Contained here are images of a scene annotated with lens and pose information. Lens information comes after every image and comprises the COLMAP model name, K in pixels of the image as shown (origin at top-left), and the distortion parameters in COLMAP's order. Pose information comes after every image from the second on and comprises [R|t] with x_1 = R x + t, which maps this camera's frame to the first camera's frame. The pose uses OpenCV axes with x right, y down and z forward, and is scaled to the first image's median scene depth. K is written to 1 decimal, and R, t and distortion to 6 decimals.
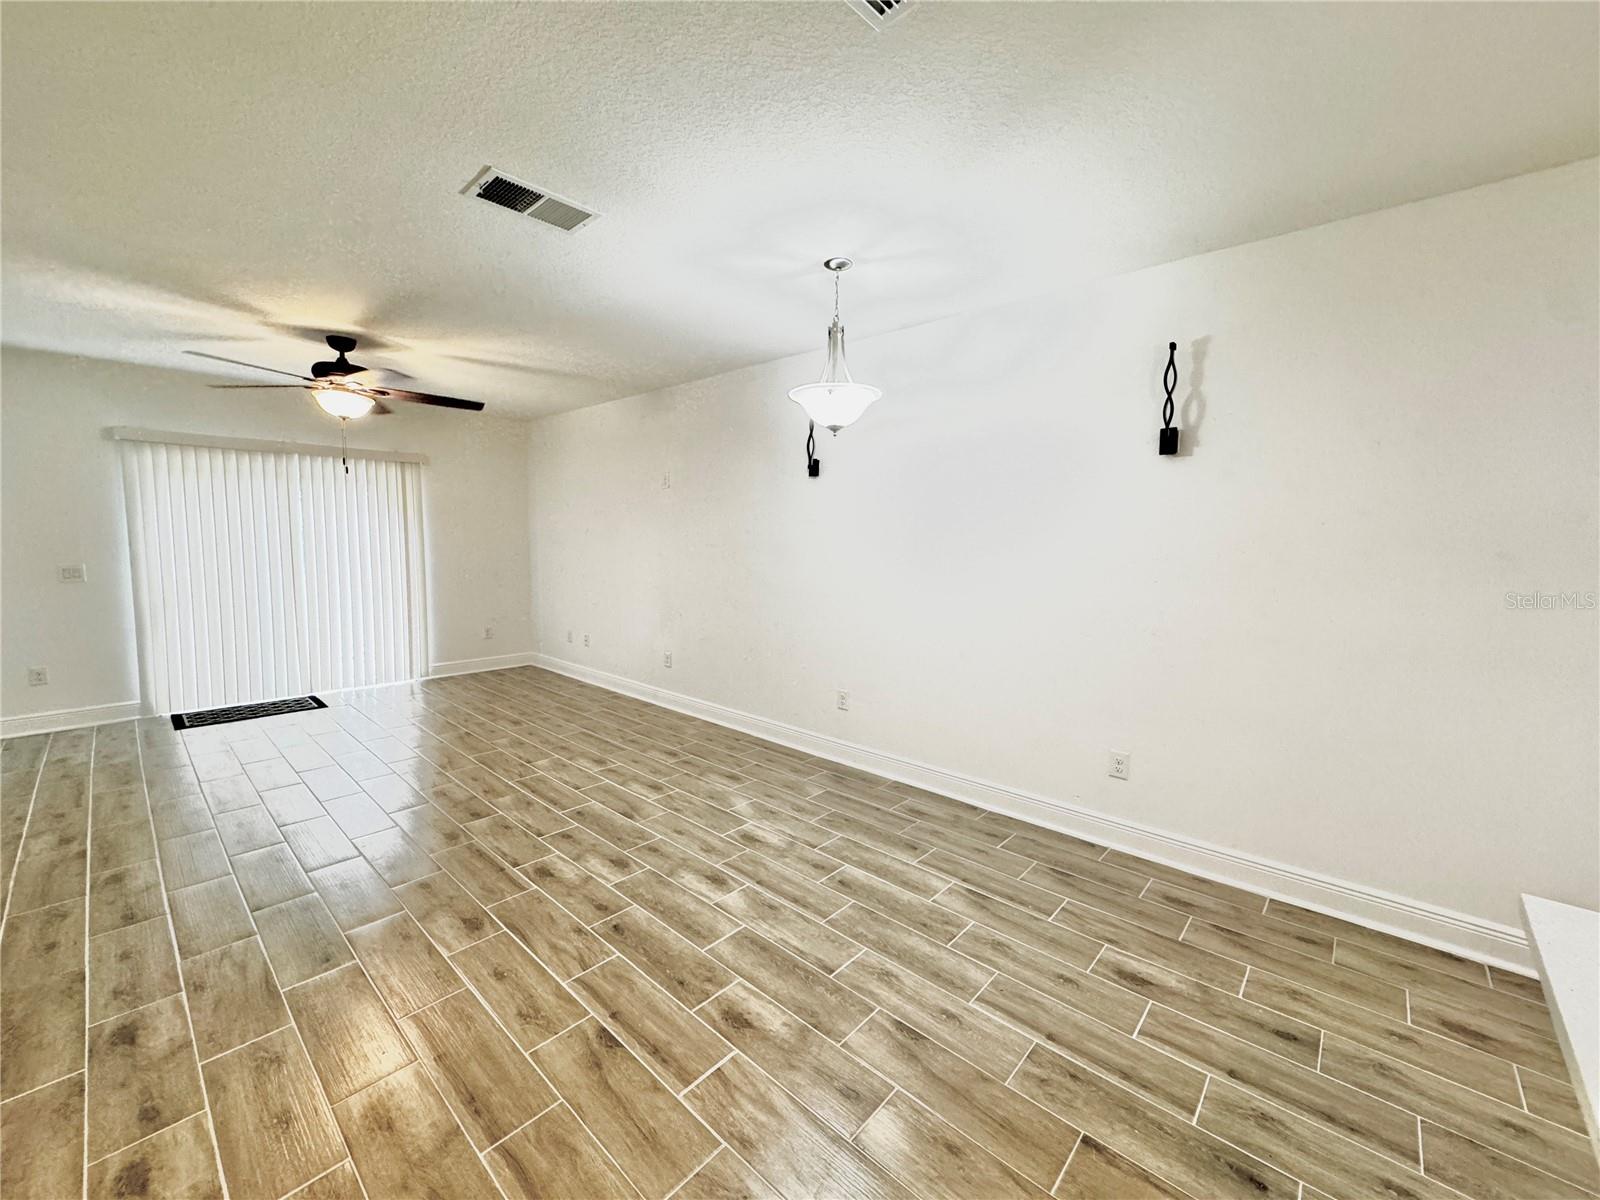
lens RADIAL K [[644.1, 0, 799.7], [0, 644.1, 596.8], [0, 0, 1]] dist [-0.001616, -0.000002]
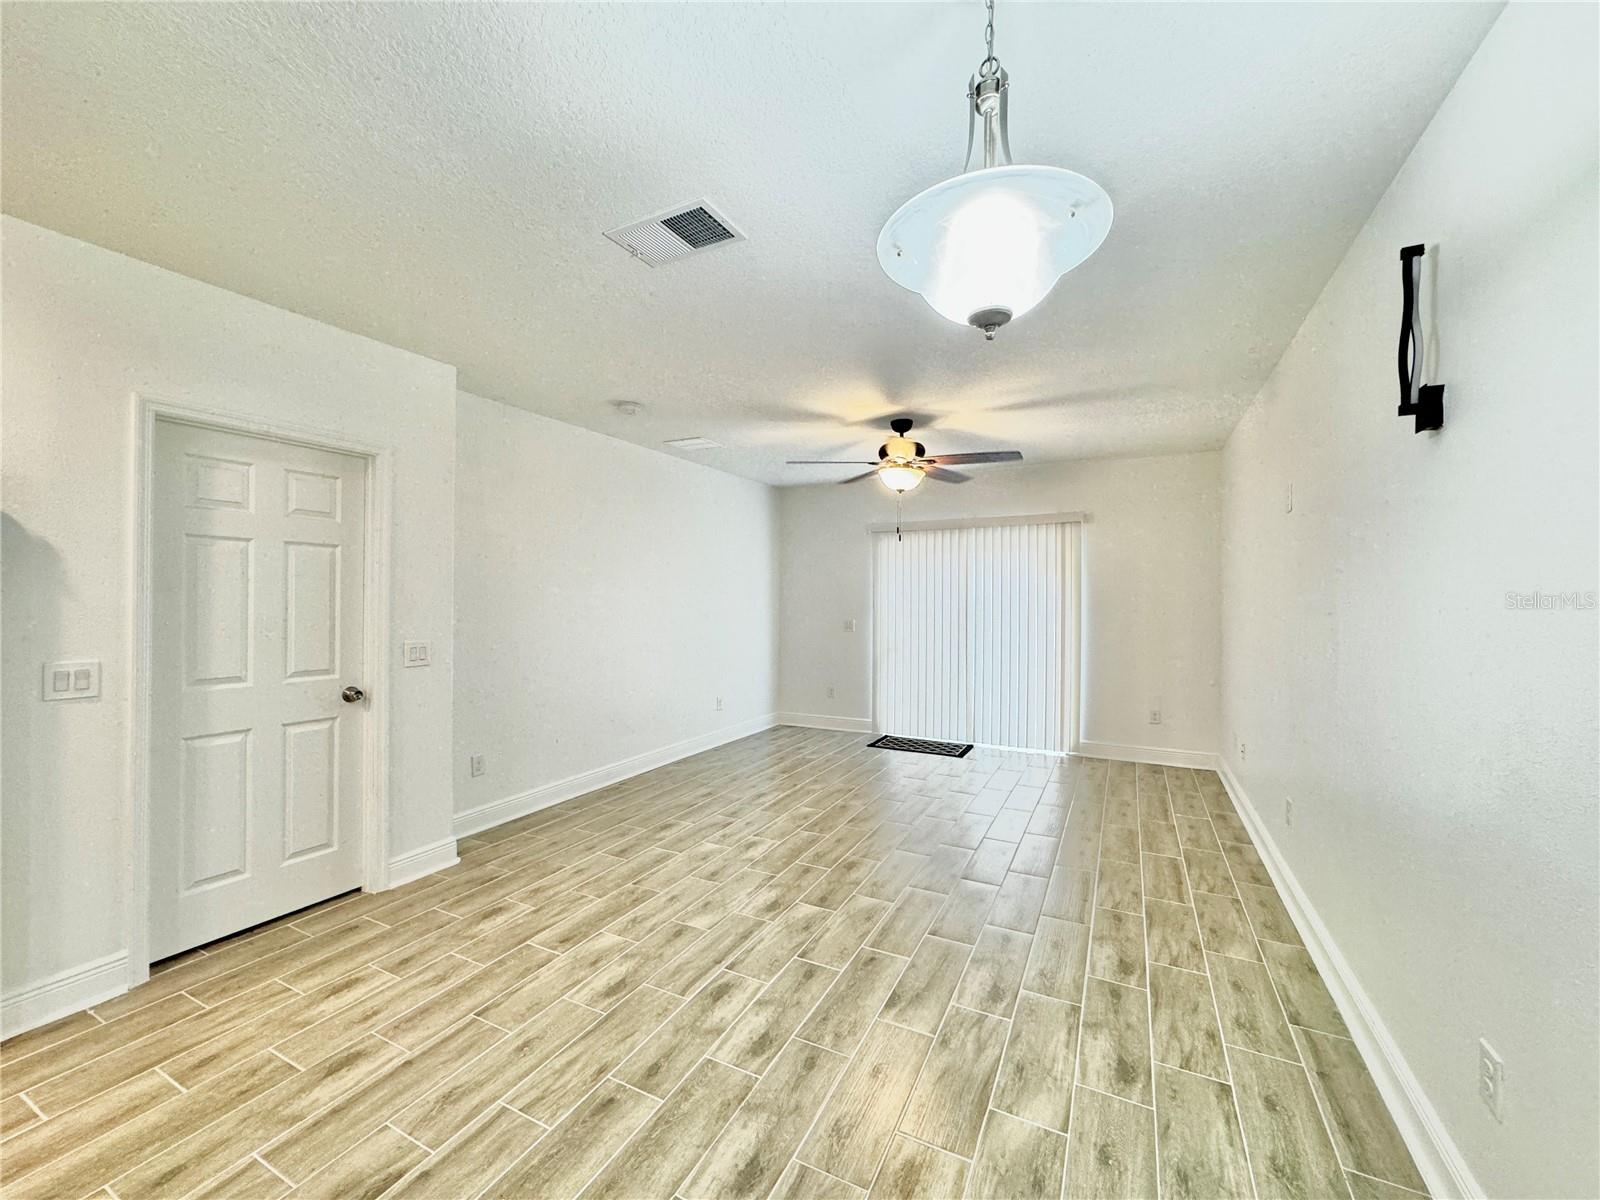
lens RADIAL K [[644.1, 0, 799.7], [0, 644.1, 596.8], [0, 0, 1]] dist [-0.001616, -0.000002]
pose [[0.261396, -0.011187, -0.965167, 0.327971], [-0.089615, 0.995333, -0.035807, -0.044702], [0.961063, 0.095853, 0.259174, 0.622042]]
